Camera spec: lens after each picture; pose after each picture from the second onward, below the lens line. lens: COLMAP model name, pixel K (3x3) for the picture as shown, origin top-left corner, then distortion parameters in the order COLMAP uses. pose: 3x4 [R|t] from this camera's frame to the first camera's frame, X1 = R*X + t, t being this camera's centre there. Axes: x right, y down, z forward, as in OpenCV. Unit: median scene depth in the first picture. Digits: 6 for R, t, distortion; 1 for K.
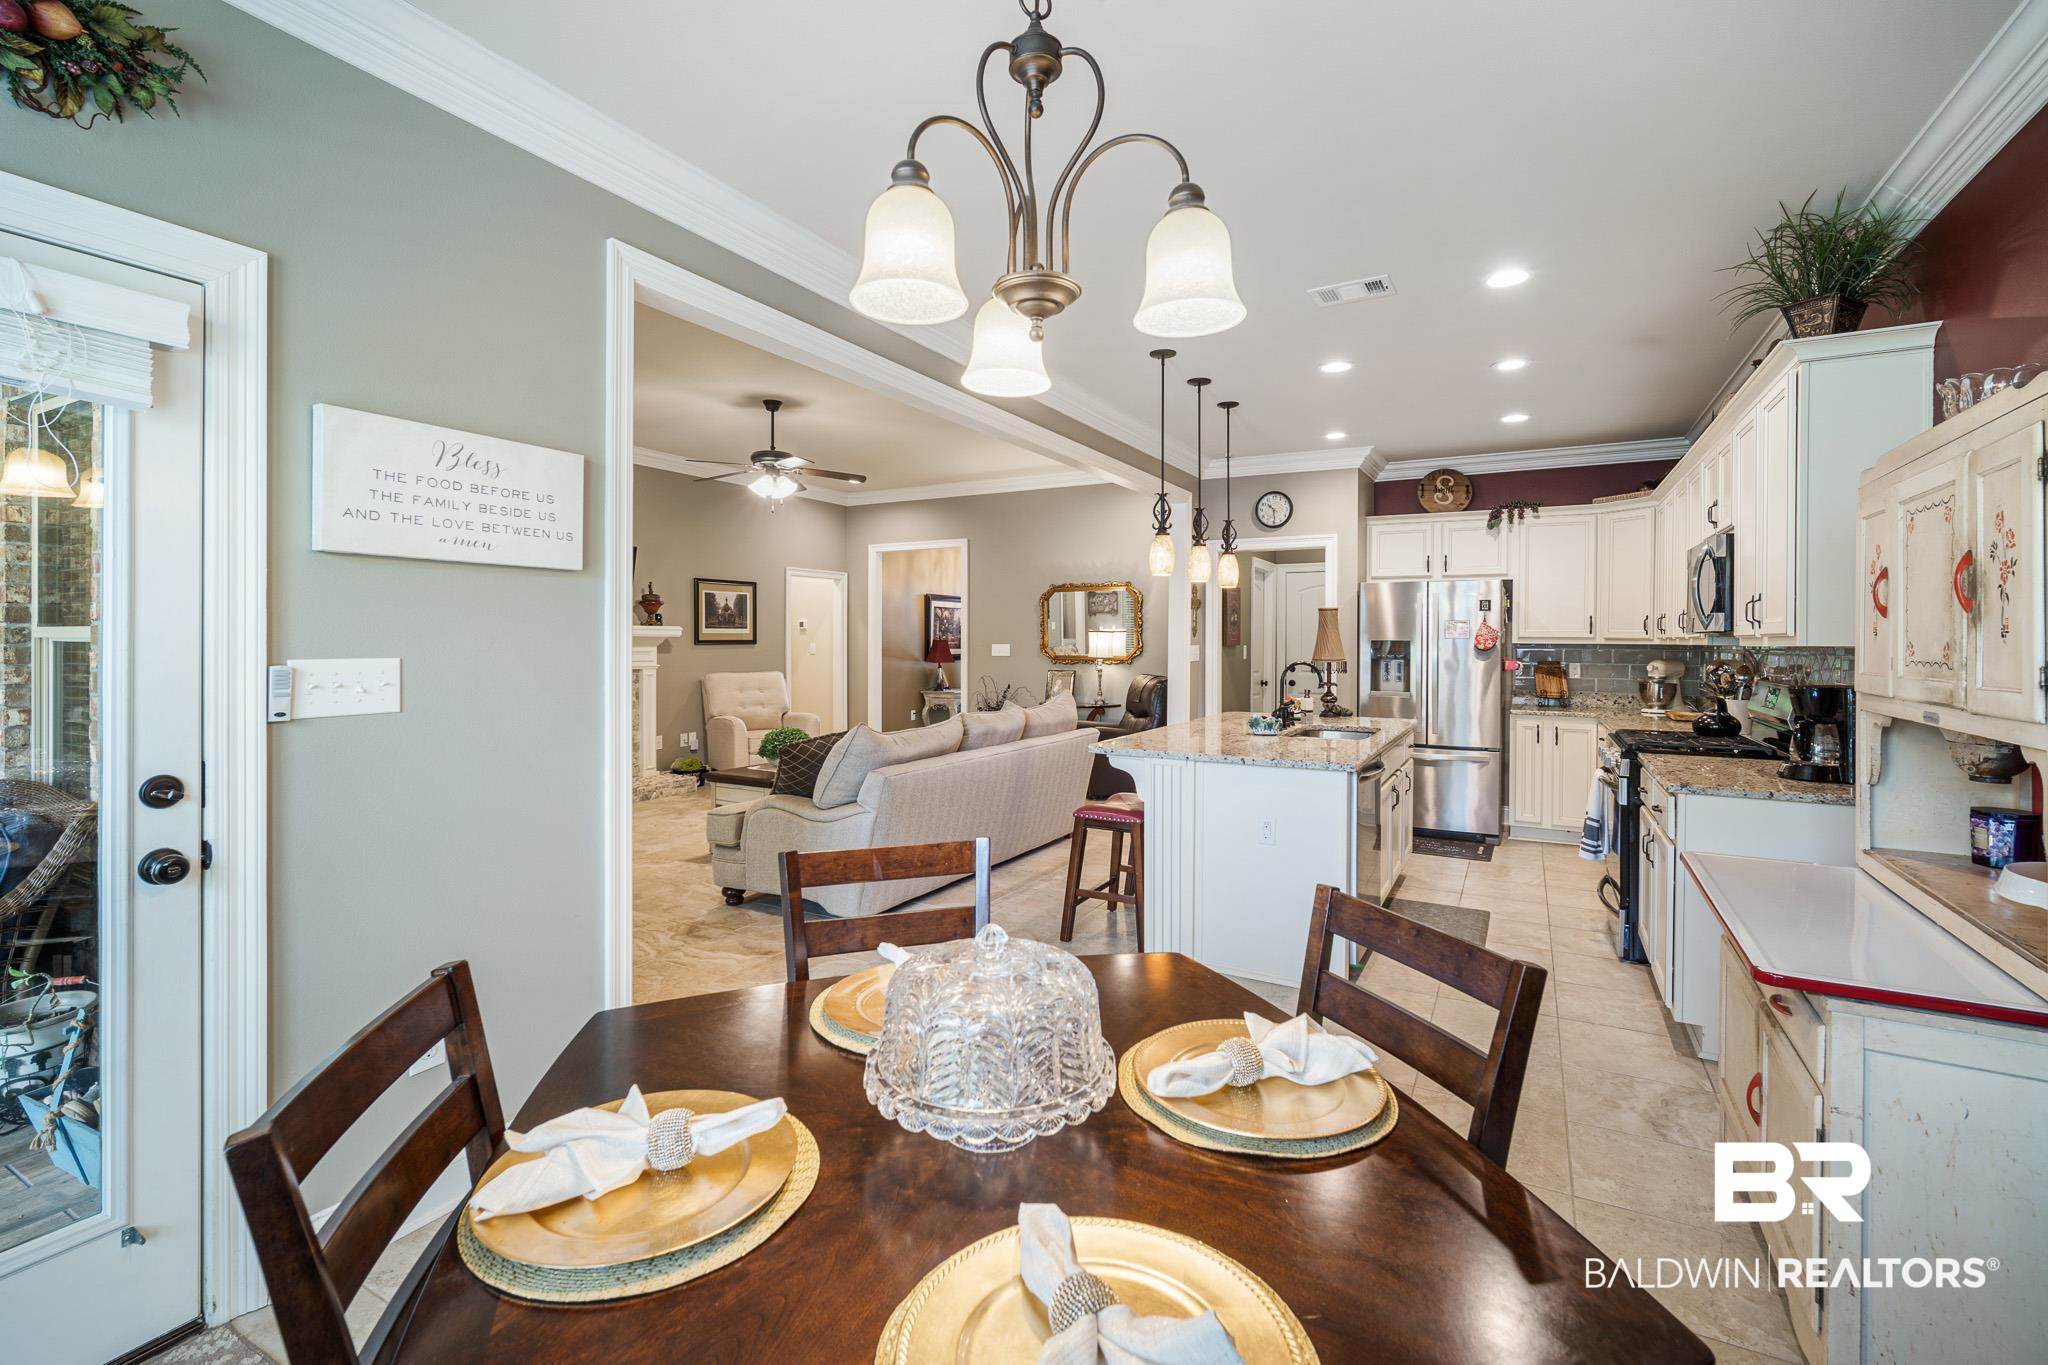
lens RADIAL K [[908.4, 0, 1030.4], [0, 908.4, 644.8], [0, 0, 1]] dist [-0.000388, 0.000066]
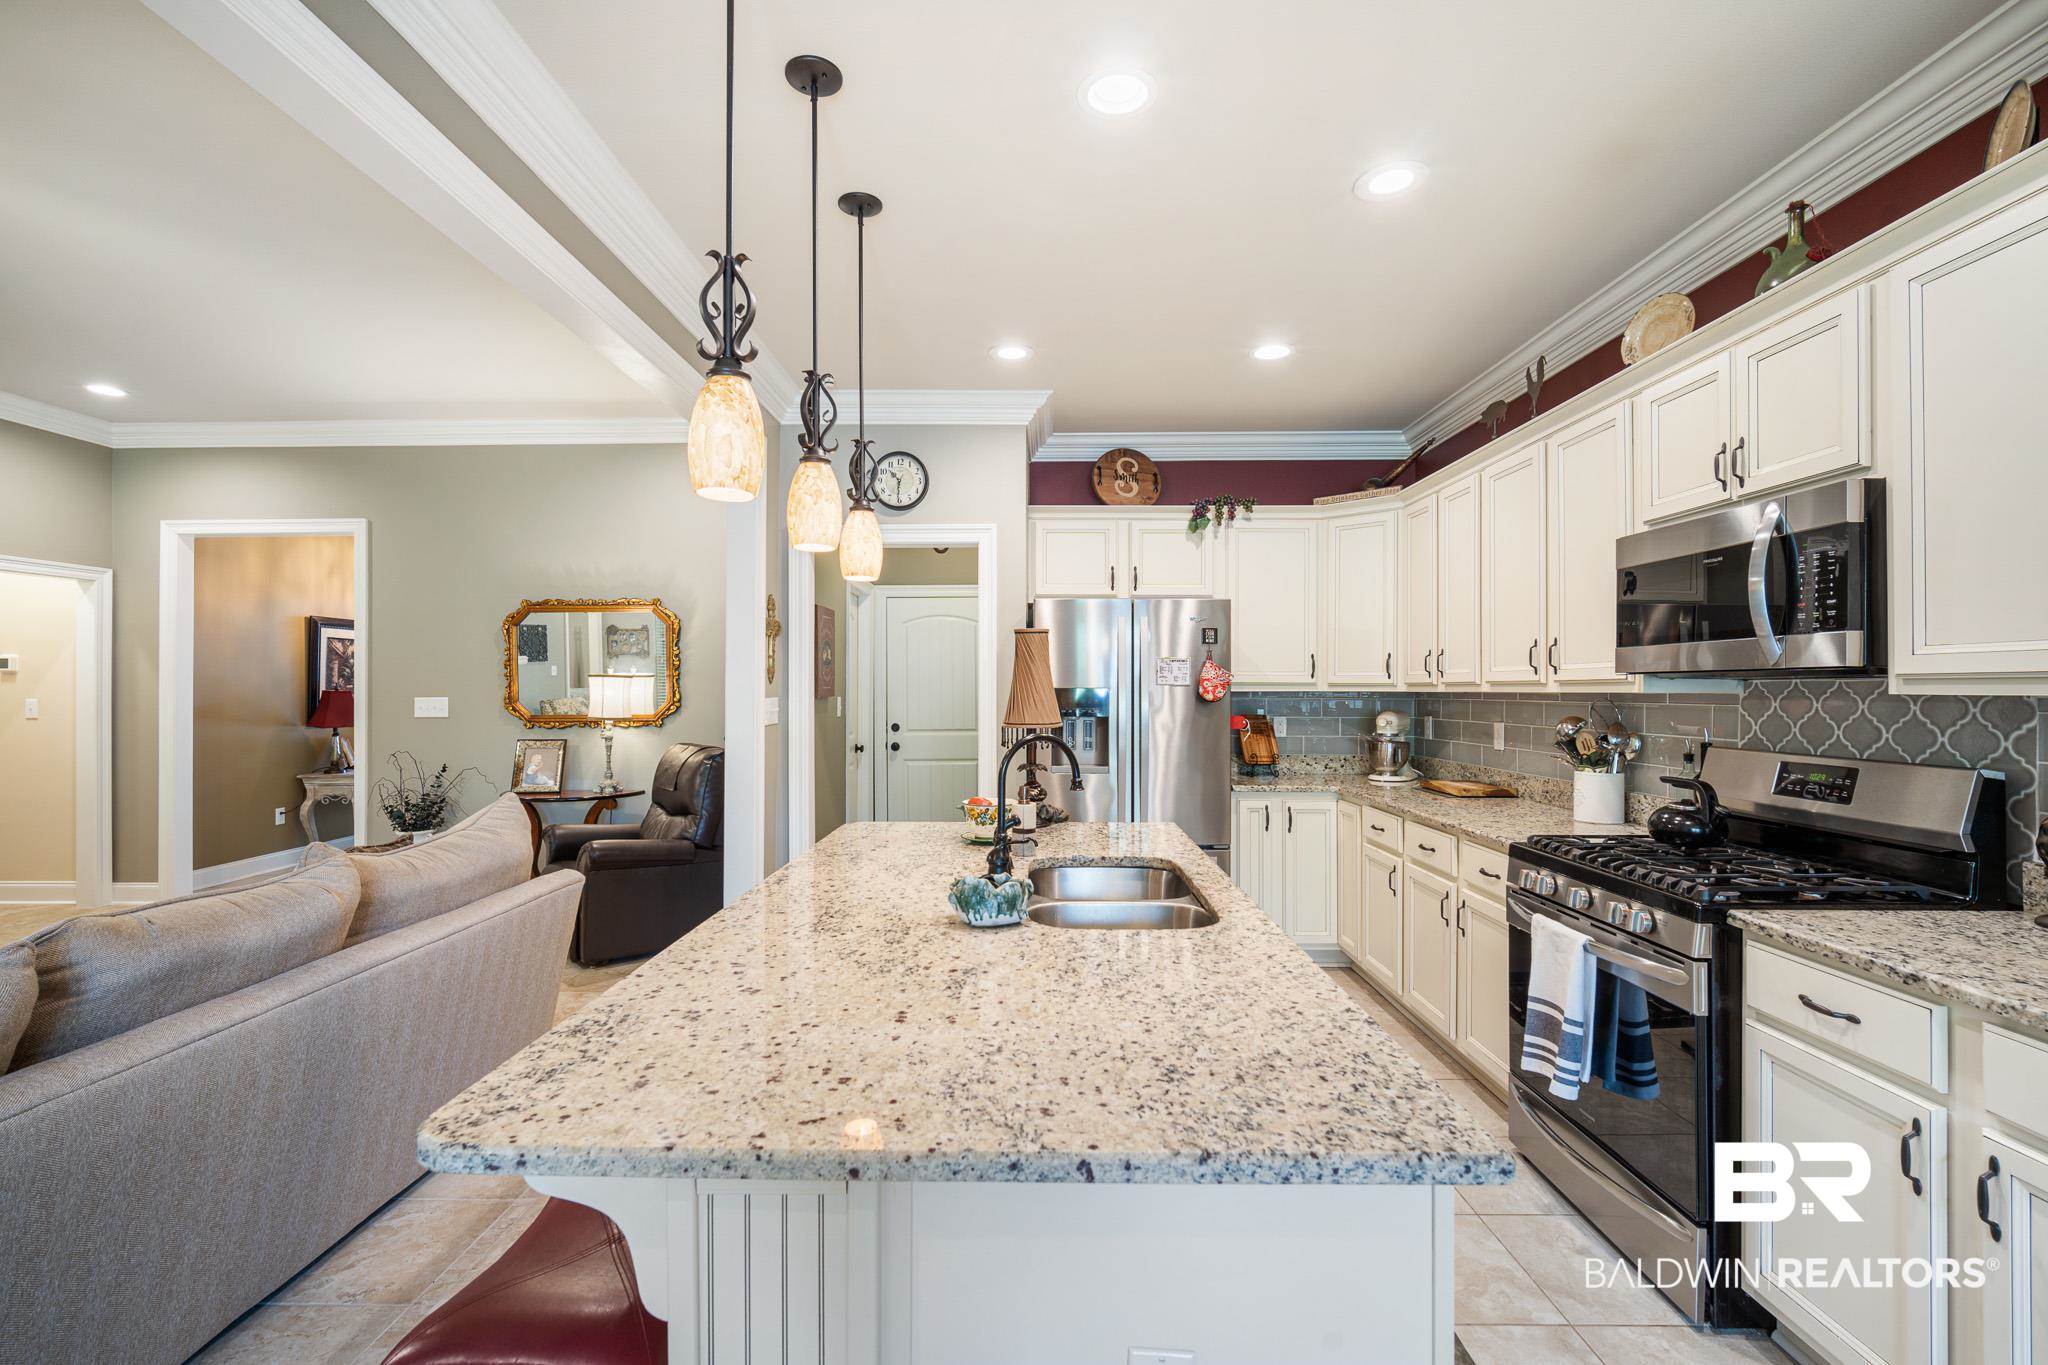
lens RADIAL K [[891.0, 0, 1021.4], [0, 891.0, 682.5], [0, 0, 1]] dist [-0.009882, 0.001698]
pose [[0.885142, -0.001467, 0.465318, 0.056125], [0.007206, 0.999918, -0.010556, -0.002072], [-0.465265, 0.012697, 0.885081, 0.419925]]
